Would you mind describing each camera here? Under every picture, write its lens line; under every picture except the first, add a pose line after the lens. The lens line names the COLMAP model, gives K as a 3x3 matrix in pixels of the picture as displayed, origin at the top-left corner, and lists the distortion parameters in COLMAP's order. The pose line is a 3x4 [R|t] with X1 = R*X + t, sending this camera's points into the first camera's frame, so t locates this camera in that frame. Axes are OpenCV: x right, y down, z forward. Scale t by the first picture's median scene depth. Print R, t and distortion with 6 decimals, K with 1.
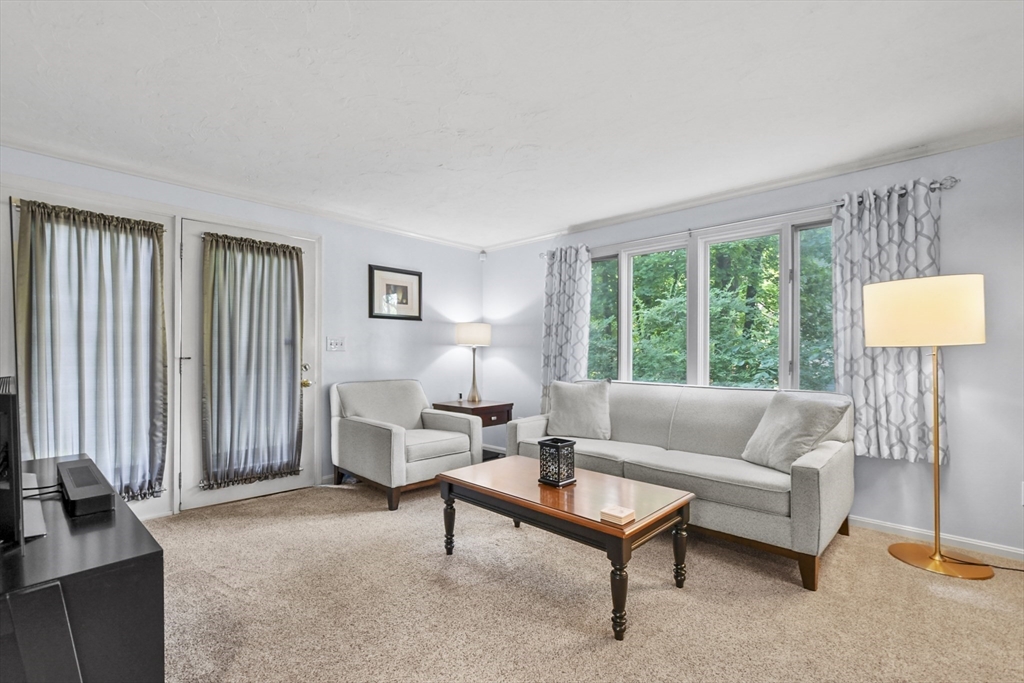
lens RADIAL K [[468.8, 0, 512.0], [0, 468.8, 341.5], [0, 0, 1]] dist [0.000624, 0.000120]
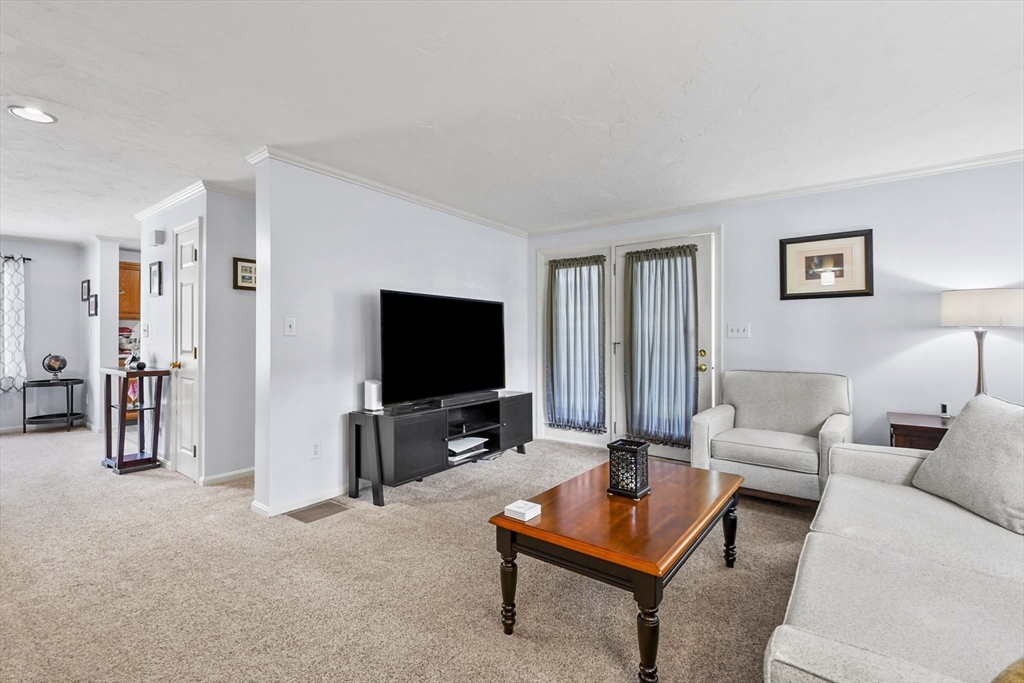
lens RADIAL K [[455.6, 0, 509.4], [0, 455.6, 341.3], [0, 0, 1]] dist [-0.000171, 0.000029]
pose [[0.092174, -0.004066, -0.995735, 0.576701], [0.018209, 0.999831, -0.002397, 0.022081], [0.995576, -0.017911, 0.092233, 0.473100]]
